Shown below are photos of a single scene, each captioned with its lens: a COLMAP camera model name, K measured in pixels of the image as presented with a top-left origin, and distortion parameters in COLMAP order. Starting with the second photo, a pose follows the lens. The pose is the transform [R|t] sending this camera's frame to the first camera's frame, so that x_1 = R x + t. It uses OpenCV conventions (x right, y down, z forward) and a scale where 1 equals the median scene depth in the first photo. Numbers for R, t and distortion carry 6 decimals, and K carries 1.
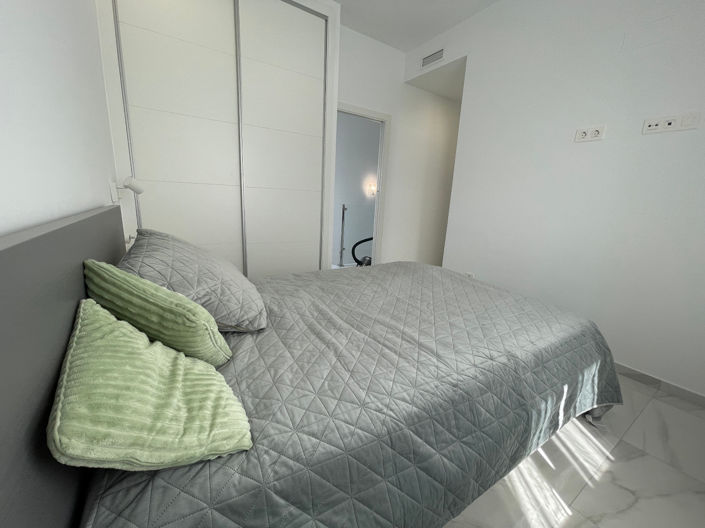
lens RADIAL K [[283.7, 0, 352.2], [0, 283.7, 261.4], [0, 0, 1]] dist [-0.004810, -0.000359]
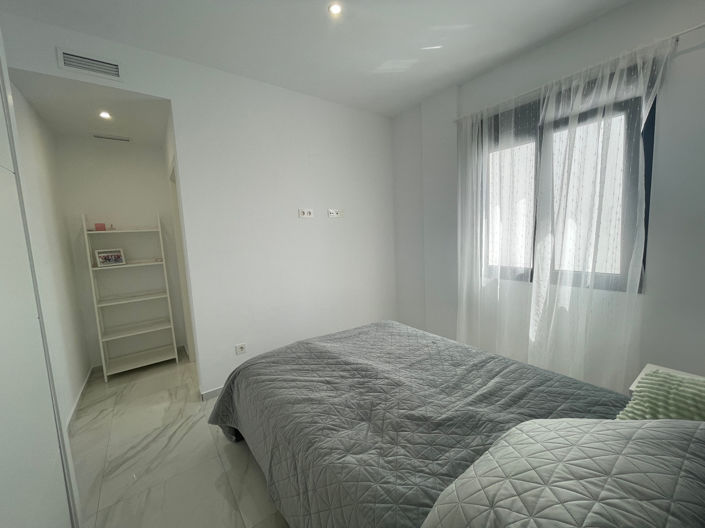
lens RADIAL K [[283.7, 0, 352.7], [0, 283.7, 266.3], [0, 0, 1]] dist [-0.004810, -0.000359]
pose [[-0.066265, -0.166664, 0.983785, -0.489301], [0.257955, 0.949573, 0.178243, -0.287310], [-0.963882, 0.265583, -0.019932, 0.638000]]
